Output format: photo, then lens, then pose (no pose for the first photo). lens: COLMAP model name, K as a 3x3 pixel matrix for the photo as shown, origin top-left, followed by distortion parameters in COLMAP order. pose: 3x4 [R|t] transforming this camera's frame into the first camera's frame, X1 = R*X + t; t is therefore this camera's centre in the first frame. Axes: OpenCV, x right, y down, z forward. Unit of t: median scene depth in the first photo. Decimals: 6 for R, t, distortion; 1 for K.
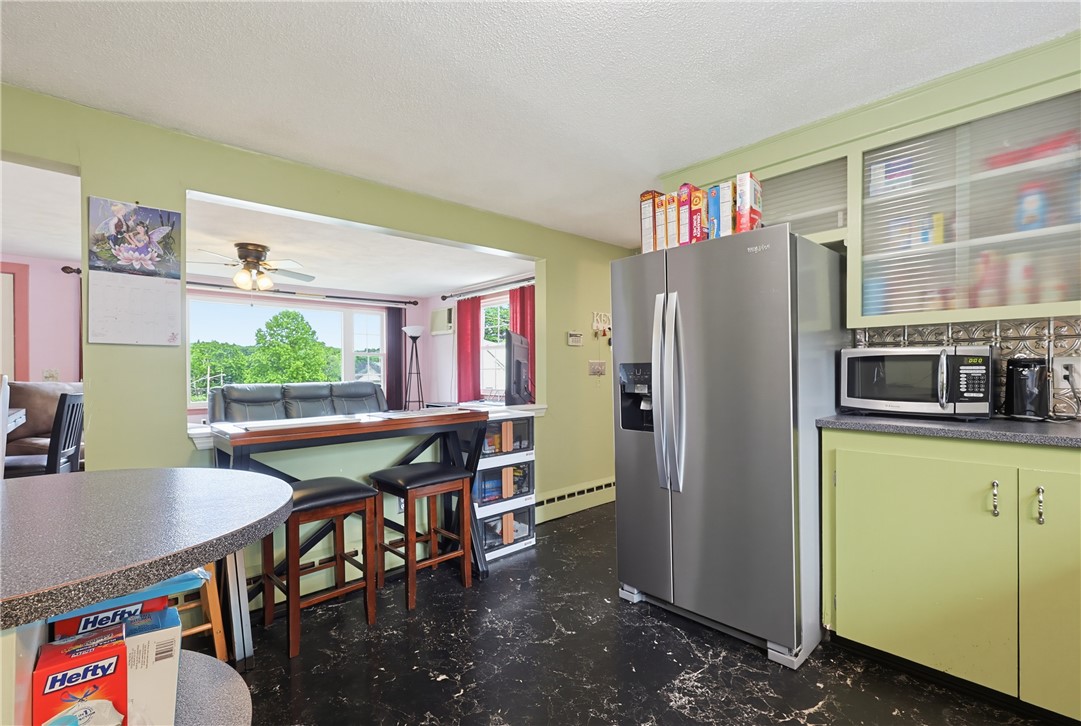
lens RADIAL K [[479.5, 0, 536.1], [0, 479.5, 375.0], [0, 0, 1]] dist [-0.000236, 0.000011]
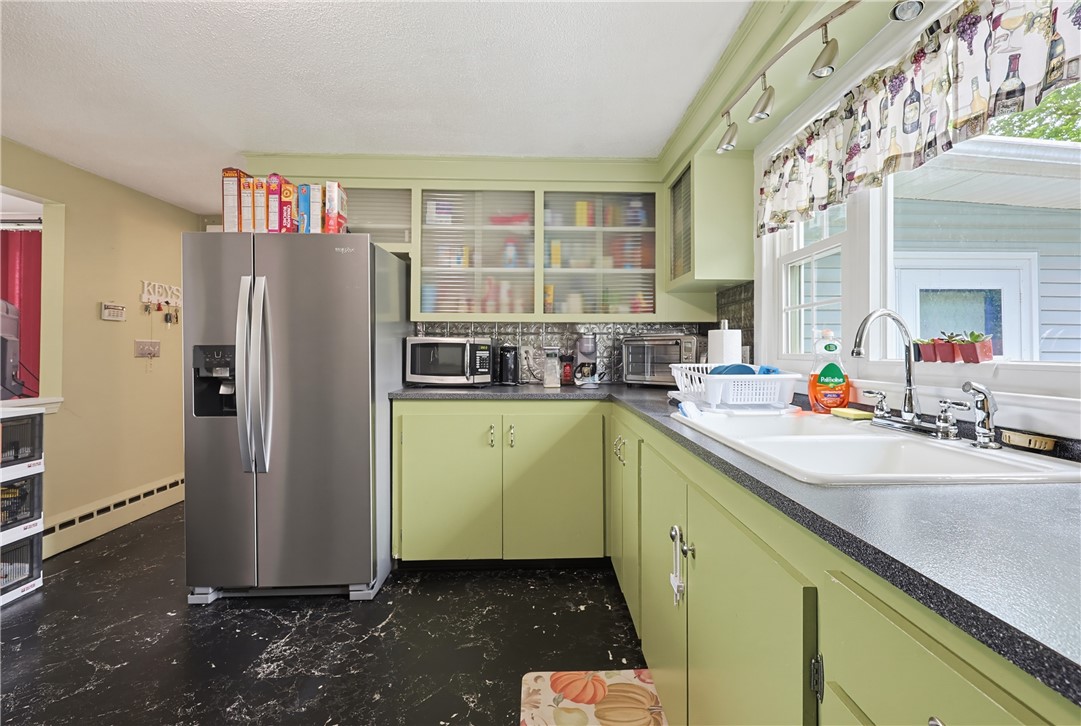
lens RADIAL K [[469.8, 0, 549.4], [0, 469.8, 344.9], [0, 0, 1]] dist [-0.002083, -0.000344]
pose [[0.654422, 0.016190, 0.755957, -0.063203], [0.001560, 0.999740, -0.022761, -0.003681], [-0.756128, 0.016074, 0.654226, -0.110115]]
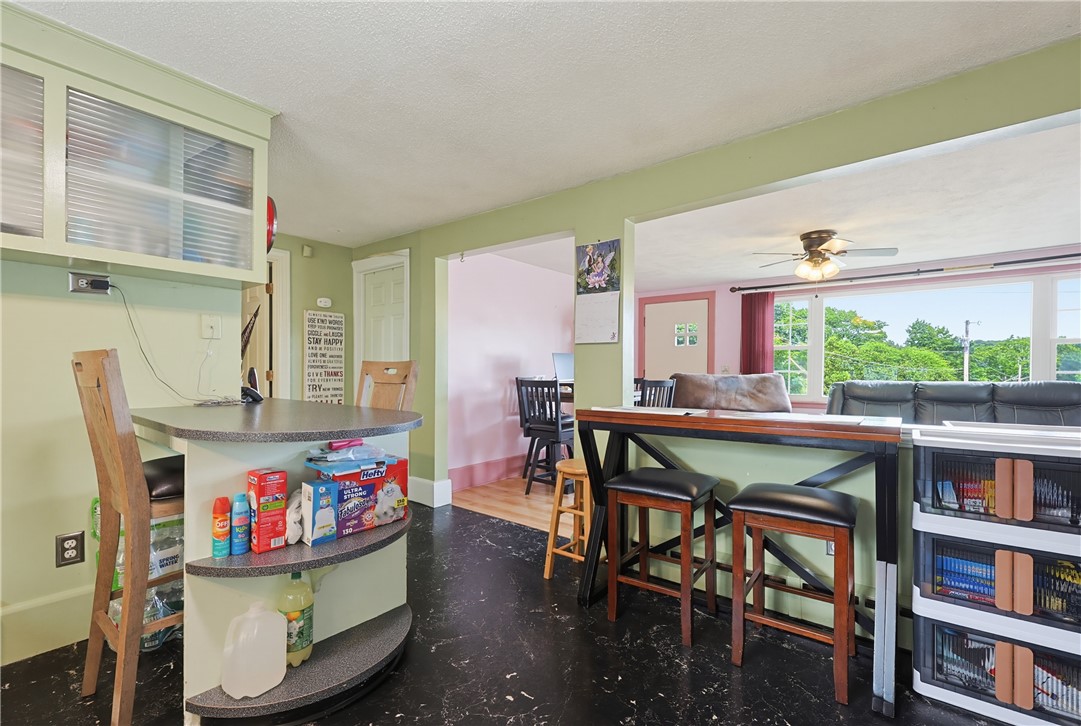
lens RADIAL K [[473.4, 0, 543.2], [0, 473.4, 375.0], [0, 0, 1]] dist [-0.000832, -0.000107]
pose [[0.157449, 0.012331, -0.987450, 0.470445], [-0.012083, 0.999871, 0.010559, 0.014986], [0.987453, 0.010269, 0.157577, 0.596191]]
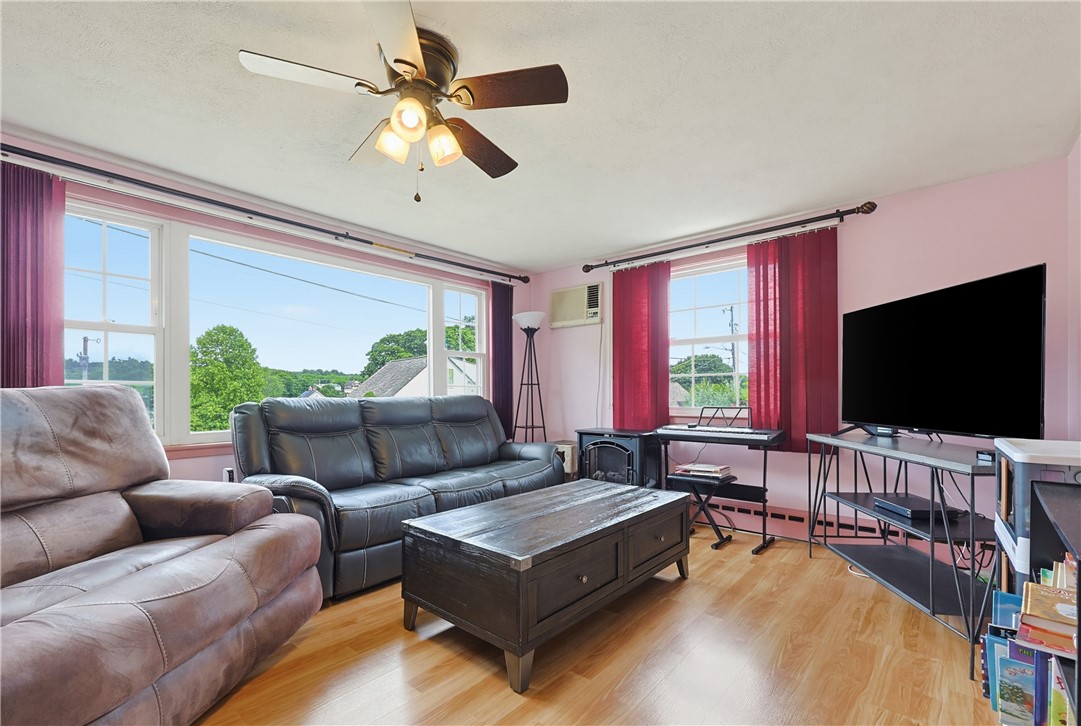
lens RADIAL K [[475.0, 0, 540.2], [0, 475.0, 390.4], [0, 0, 1]] dist [-0.001842, -0.000300]
pose [[0.992127, 0.000910, 0.125234, -1.014655], [0.001005, 0.999884, -0.015226, 0.045998], [-0.125233, 0.015232, 0.992010, 1.107126]]
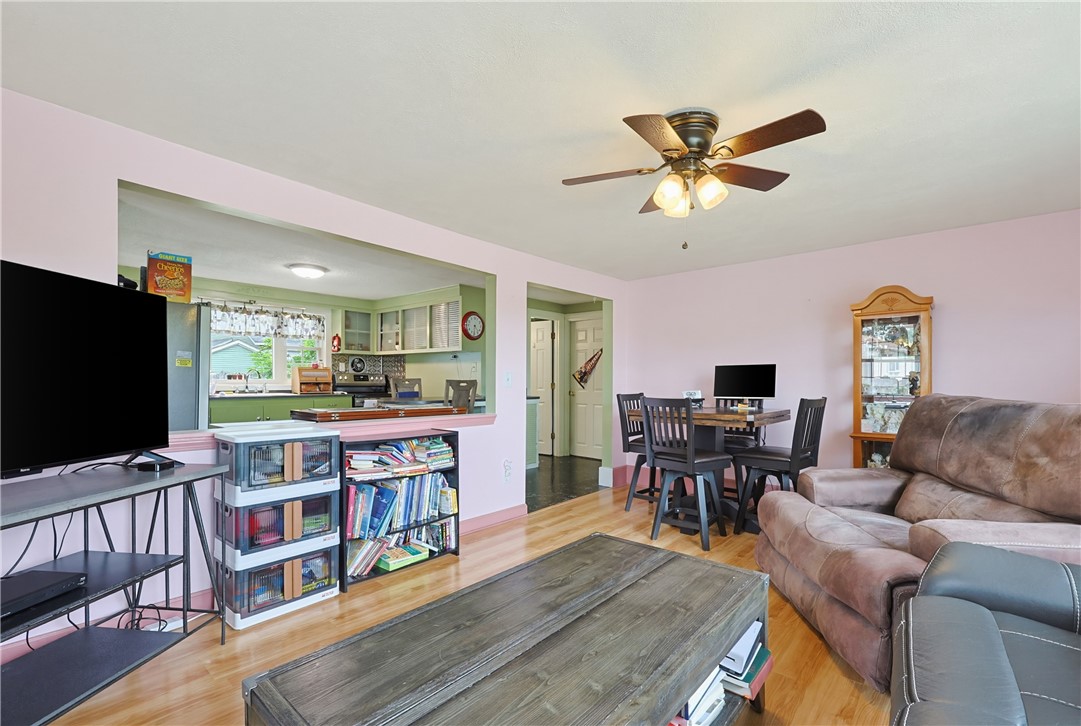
lens RADIAL K [[475.0, 0, 540.2], [0, 475.0, 390.4], [0, 0, 1]] dist [-0.001842, -0.000300]
pose [[-0.994343, -0.000176, -0.106214, -0.733729], [-0.003255, 0.999579, 0.028817, -0.016369], [0.106164, 0.029000, -0.993926, 2.758883]]
